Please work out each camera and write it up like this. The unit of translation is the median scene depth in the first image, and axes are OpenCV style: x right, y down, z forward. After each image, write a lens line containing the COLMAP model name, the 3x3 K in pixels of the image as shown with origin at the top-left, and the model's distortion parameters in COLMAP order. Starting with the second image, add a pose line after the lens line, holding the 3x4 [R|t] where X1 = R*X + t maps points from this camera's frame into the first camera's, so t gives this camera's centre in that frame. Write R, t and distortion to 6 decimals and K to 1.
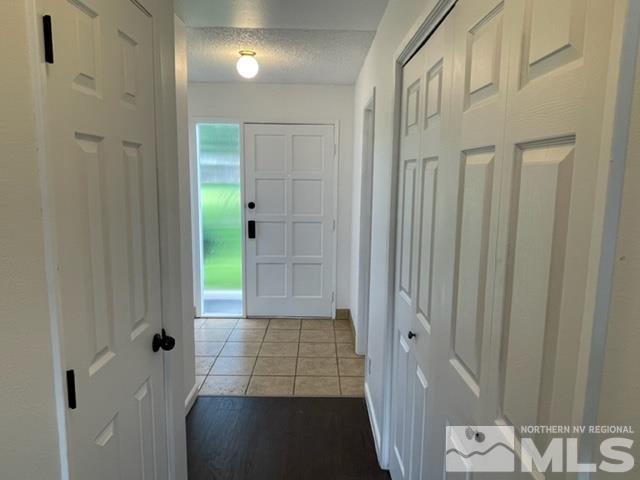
lens RADIAL K [[438.4, 0, 321.6], [0, 438.4, 237.8], [0, 0, 1]] dist [0.000428, -0.007133]
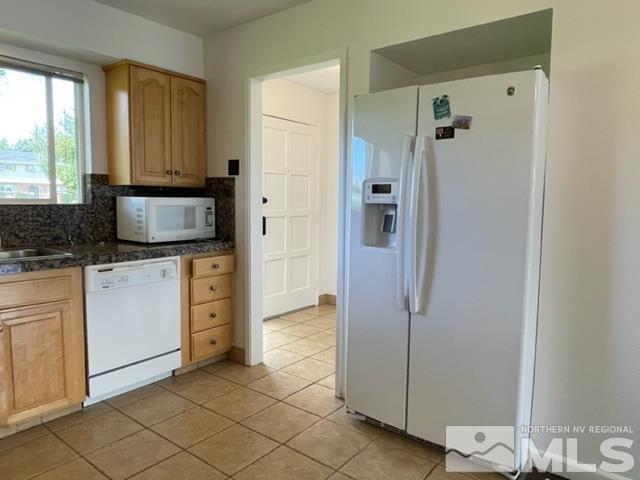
lens RADIAL K [[438.4, 0, 321.0], [0, 438.4, 236.9], [0, 0, 1]] dist [0.000428, -0.007133]
pose [[0.627007, -0.070954, 0.775776, -0.814678], [0.102848, 0.994666, 0.007849, 0.010319], [-0.772195, 0.074866, 0.630960, 0.306708]]
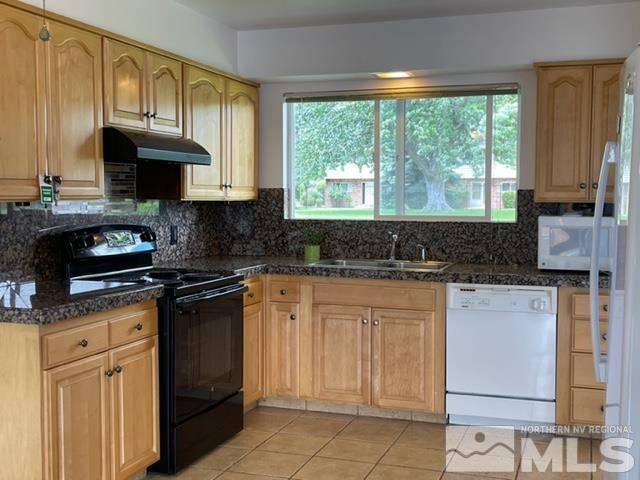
lens RADIAL K [[778.2, 0, 318.2], [0, 778.2, 238.1], [0, 0, 1]] dist [0.118300, 0.000000]
pose [[0.941622, 0.009637, -0.336533, -0.408238], [-0.038688, 0.996066, -0.079725, 0.049063], [0.334441, 0.088091, 0.938291, -0.120117]]
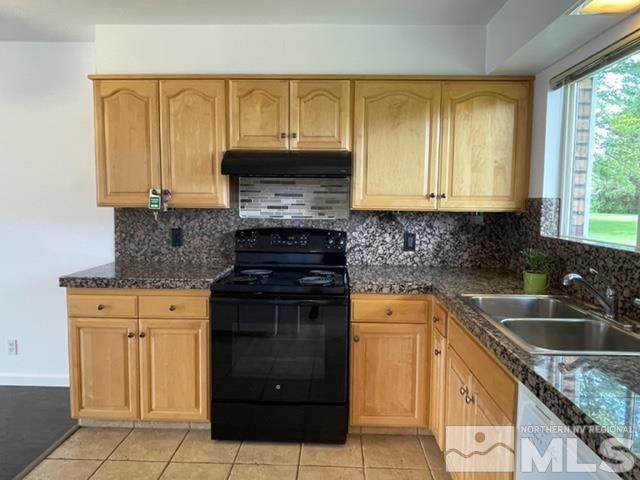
lens RADIAL K [[438.4, 0, 320.1], [0, 438.4, 237.5], [0, 0, 1]] dist [0.000428, -0.007133]
pose [[-0.029731, 0.068002, -0.997242, -0.305527], [-0.149003, 0.986234, 0.071694, -0.070140], [0.988390, 0.150724, -0.019190, 0.726714]]
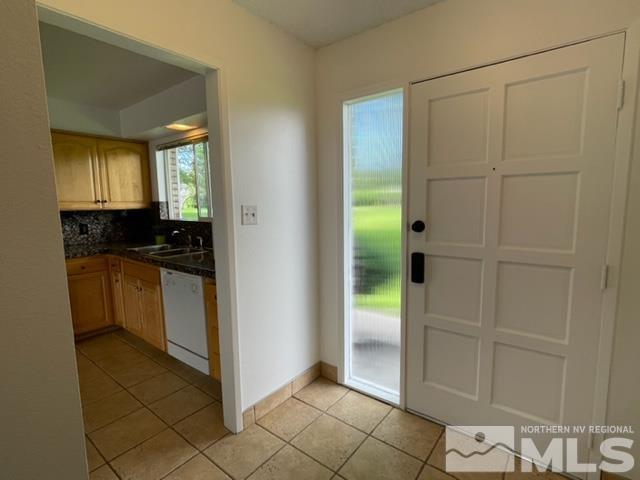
lens RADIAL K [[322.5, 0, 319.9], [0, 322.5, 237.8], [0, 0, 1]] dist [-0.007478, -0.000381]
pose [[0.782956, 0.047685, -0.620247, 0.001499], [-0.060097, 0.998192, 0.000880, -0.051072], [0.619168, 0.036586, 0.784406, 0.582155]]
